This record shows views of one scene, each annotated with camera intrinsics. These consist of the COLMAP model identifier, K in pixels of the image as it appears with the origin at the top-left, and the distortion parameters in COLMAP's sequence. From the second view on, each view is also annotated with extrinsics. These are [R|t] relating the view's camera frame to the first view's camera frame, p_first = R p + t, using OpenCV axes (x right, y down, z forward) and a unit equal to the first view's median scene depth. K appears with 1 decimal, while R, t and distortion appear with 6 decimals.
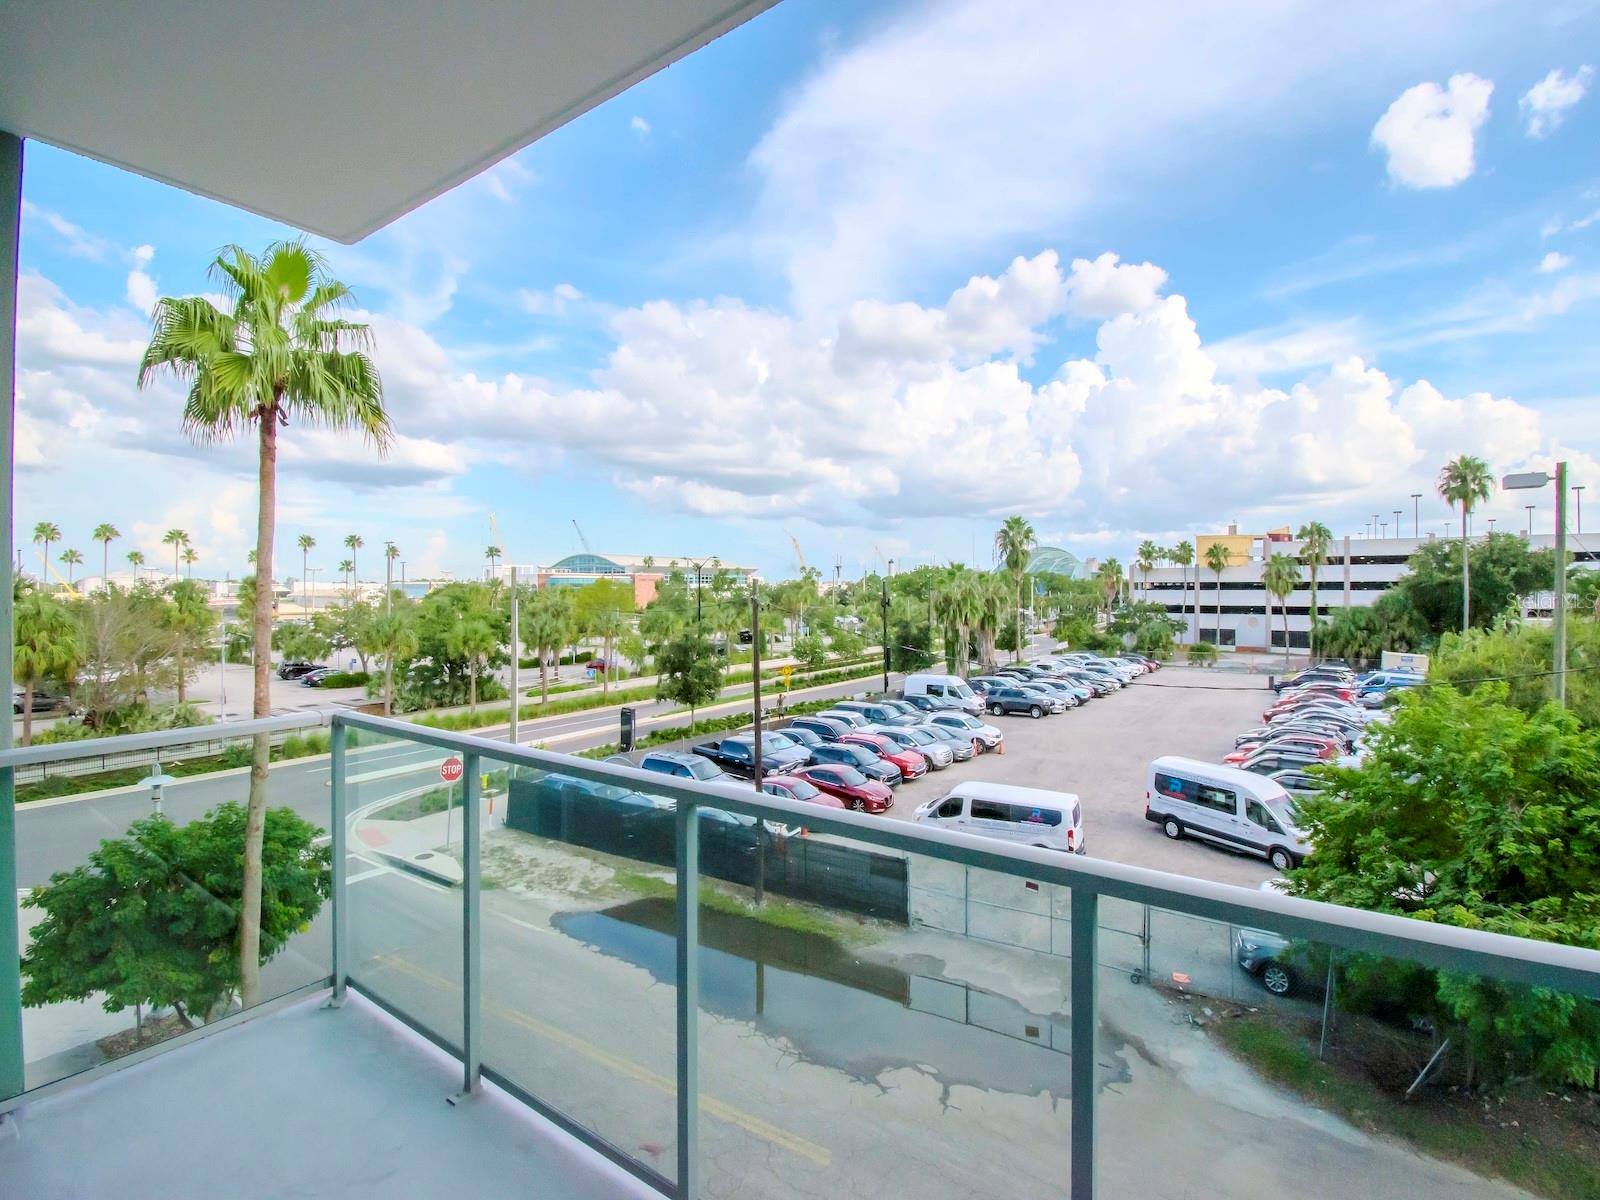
lens RADIAL K [[740.7, 0, 793.1], [0, 740.7, 587.9], [0, 0, 1]] dist [0.020486, -0.022341]
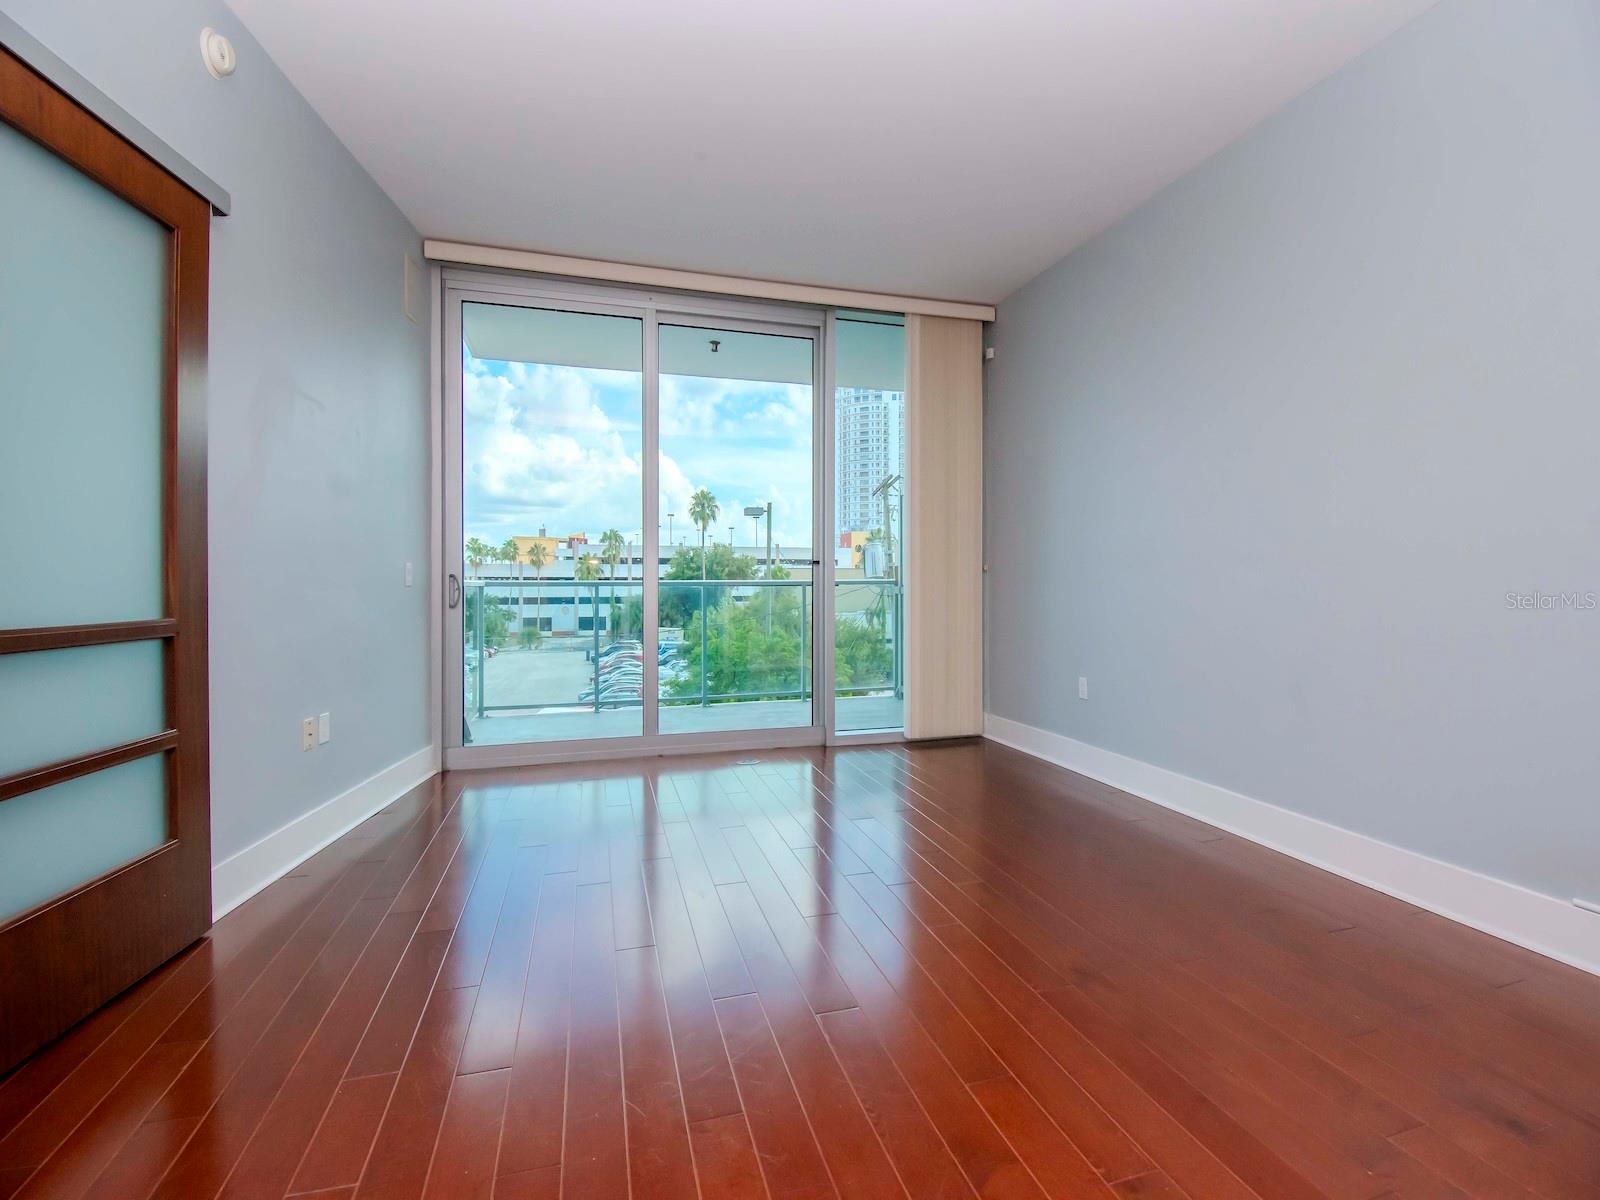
lens RADIAL K [[714.4, 0, 800.9], [0, 714.4, 587.3], [0, 0, 1]] dist [0.002819, -0.021743]
pose [[0.632632, -0.002855, 0.774448, -0.055484], [-0.000559, 0.999991, 0.004142, 0.005996], [-0.774453, -0.003053, 0.632624, -0.034689]]
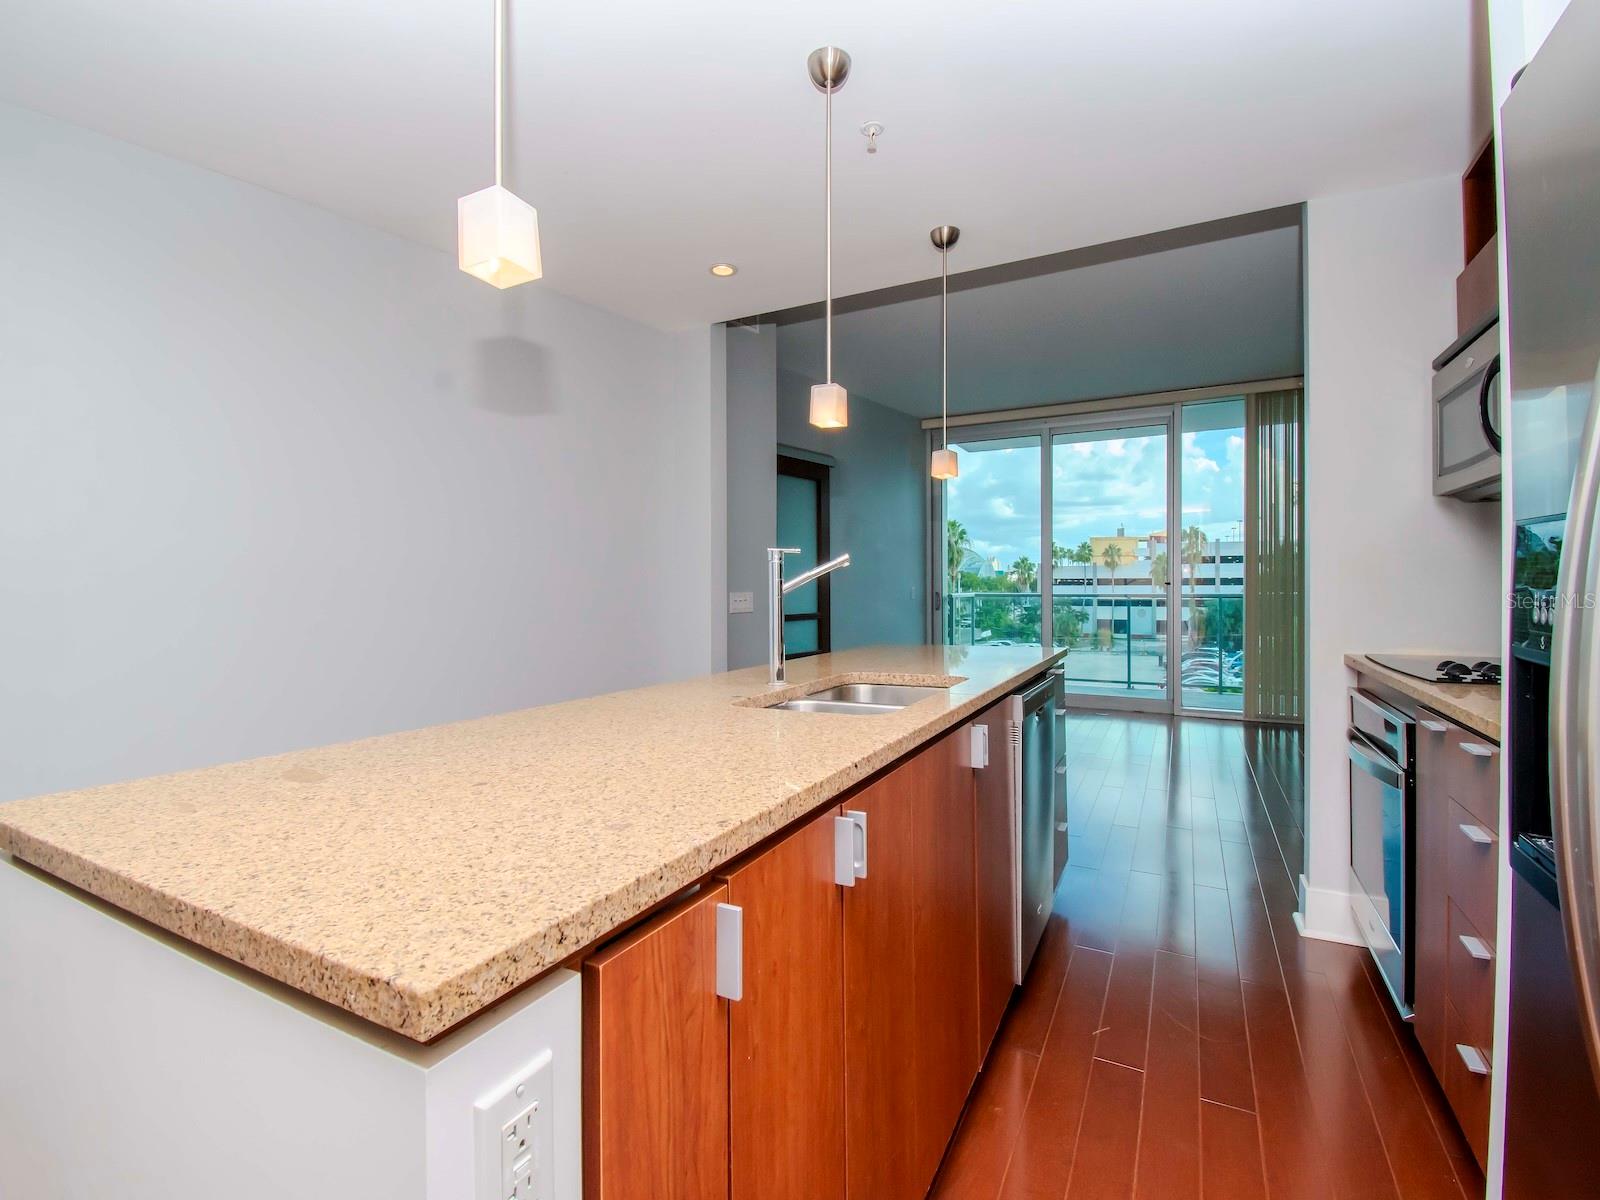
lens RADIAL K [[717.0, 0, 784.2], [0, 717.0, 593.7], [0, 0, 1]] dist [-0.020535, 0.000146]
pose [[0.995444, -0.003019, 0.095296, -0.060618], [0.001982, 0.999938, 0.010970, 0.004530], [-0.095324, -0.010731, 0.995388, -0.072426]]
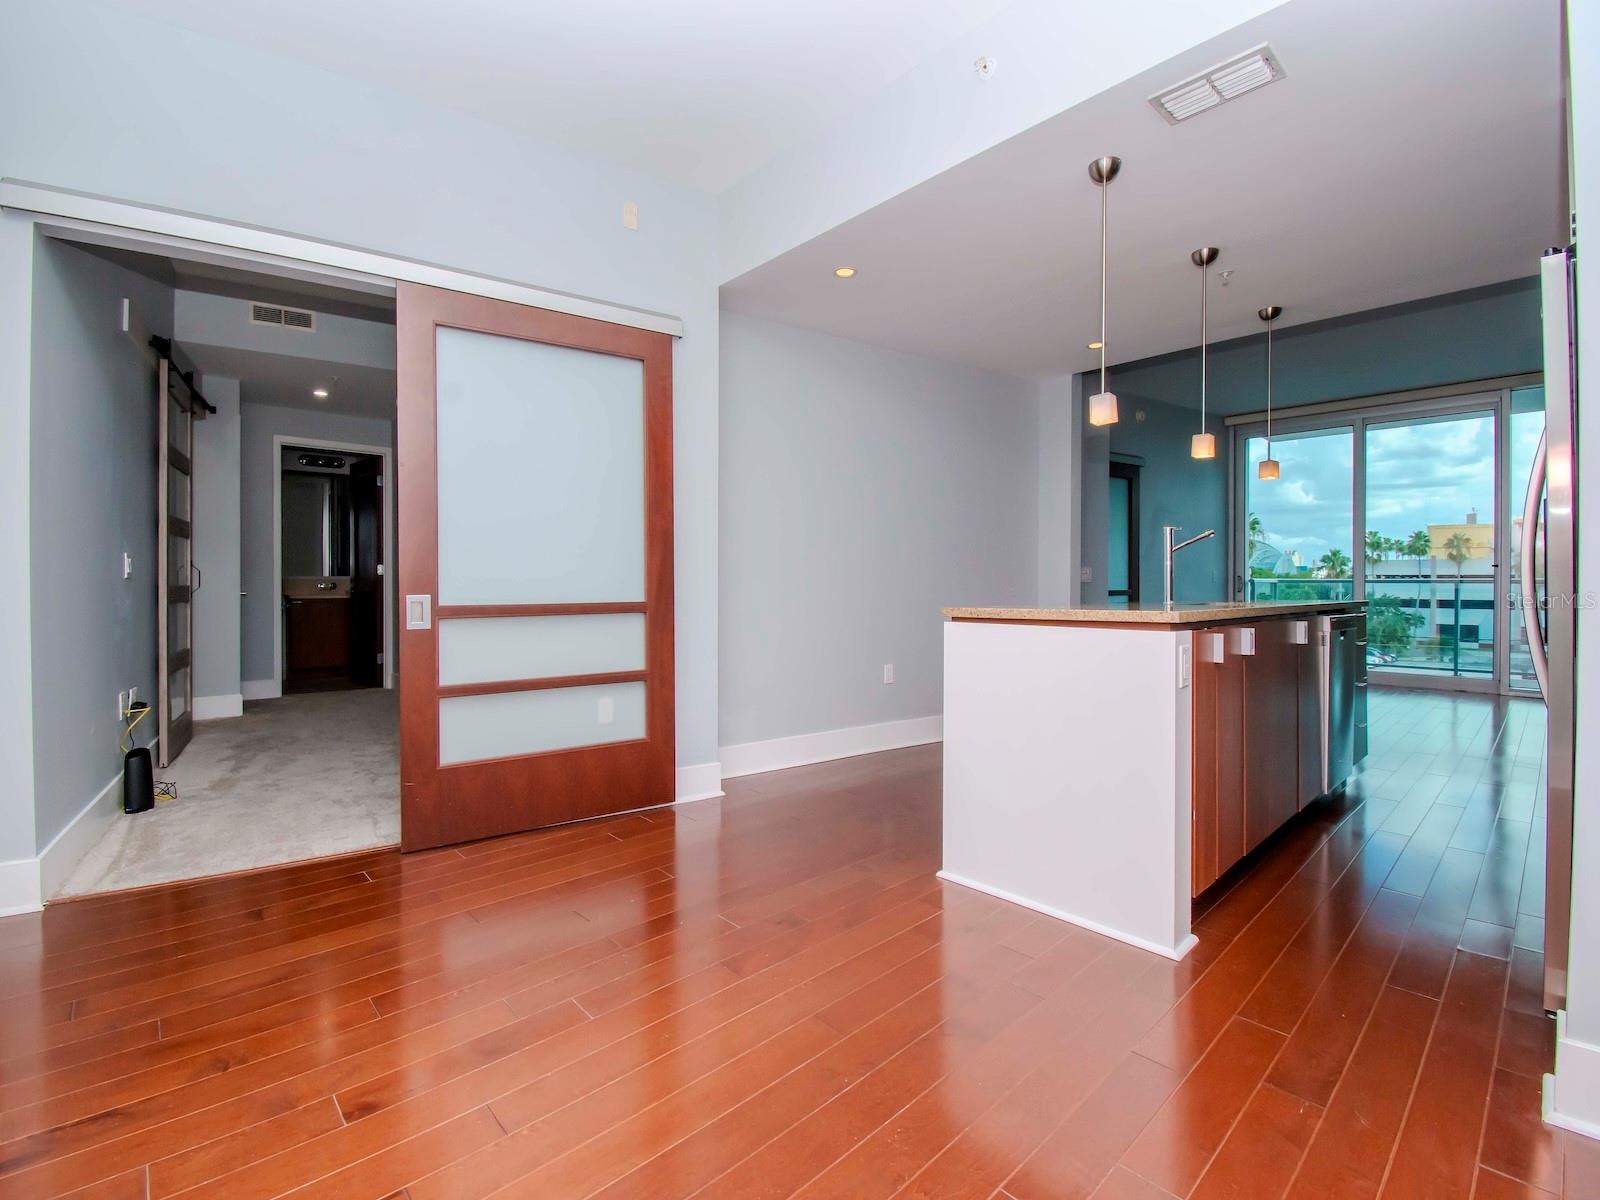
lens RADIAL K [[714.4, 0, 800.9], [0, 714.4, 587.3], [0, 0, 1]] dist [0.002819, -0.021743]
pose [[0.974629, 0.005255, -0.223766, -0.069033], [-0.003528, 0.999961, 0.008117, 0.006360], [0.223800, -0.007121, 0.974609, -0.091761]]
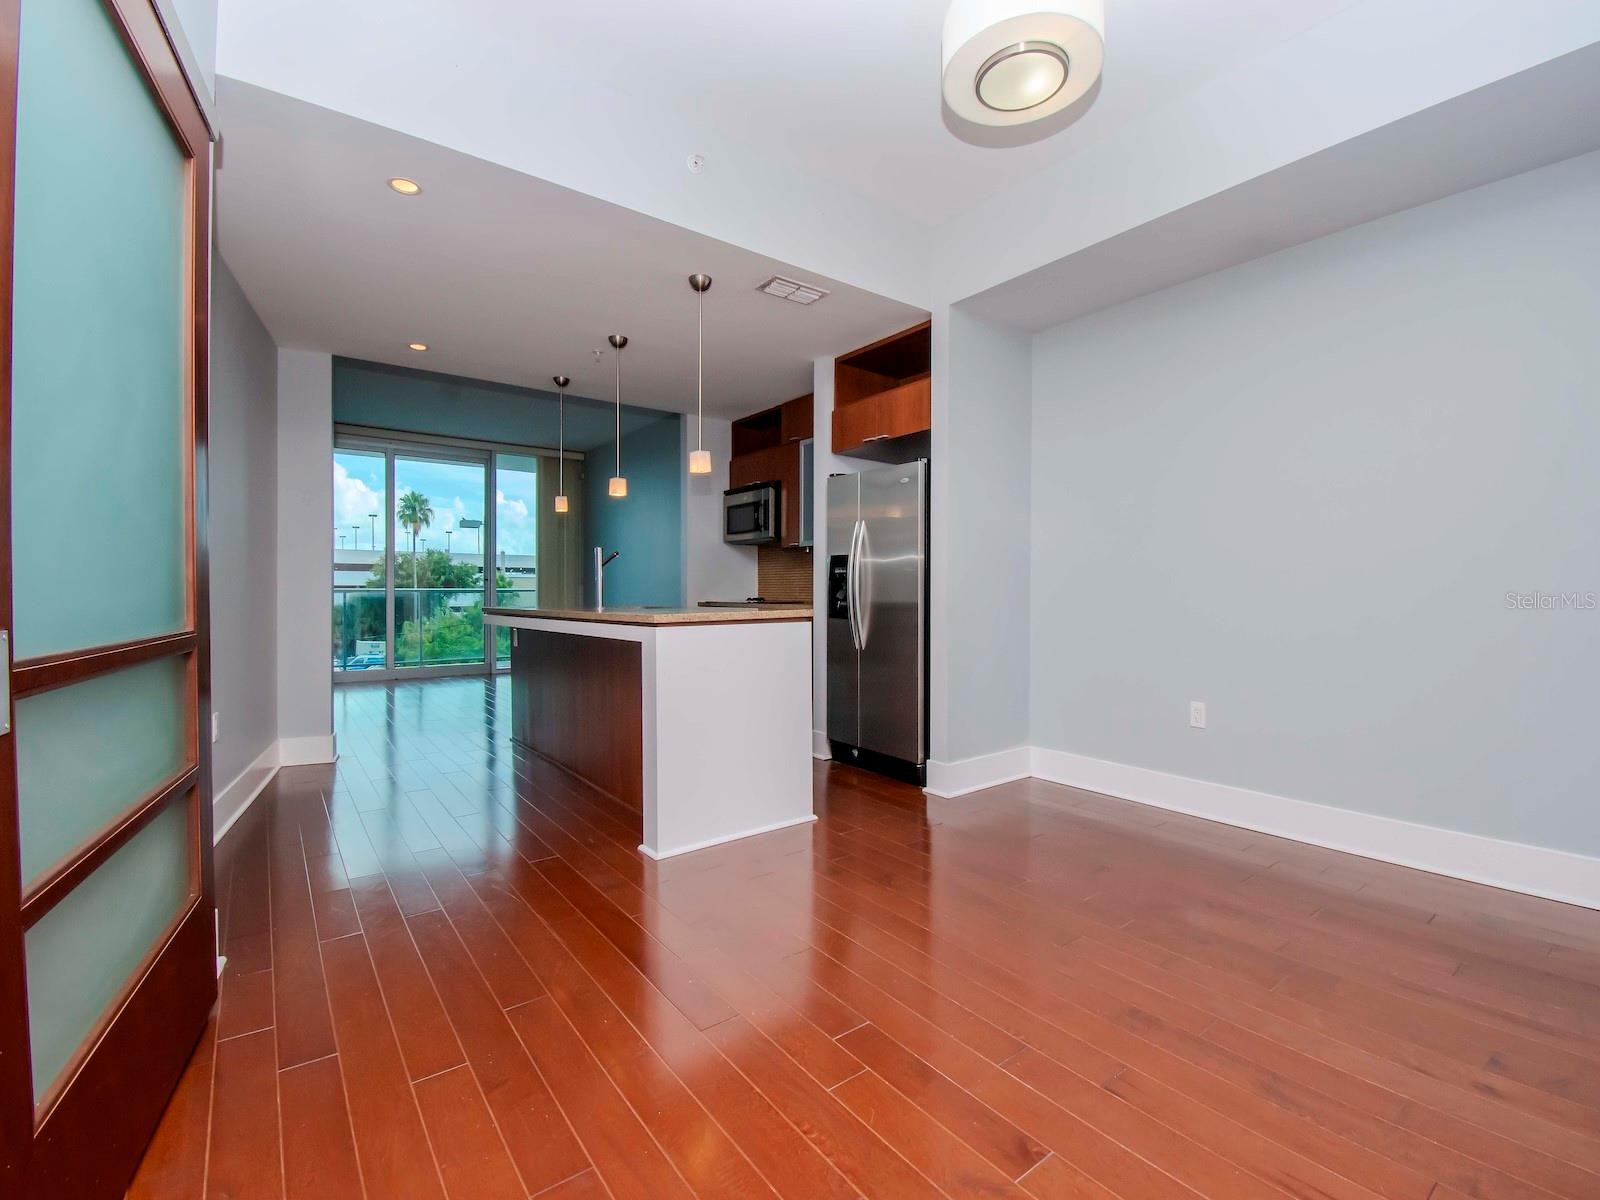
lens RADIAL K [[722.0, 0, 800.0], [0, 722.0, 600.0], [0, 0, 1]] dist [0.002494, 0.000150]
pose [[0.323772, -0.005307, 0.946120, -0.098092], [-0.003502, 0.999971, 0.006807, 0.006505], [-0.946129, -0.005517, 0.323744, -0.079005]]
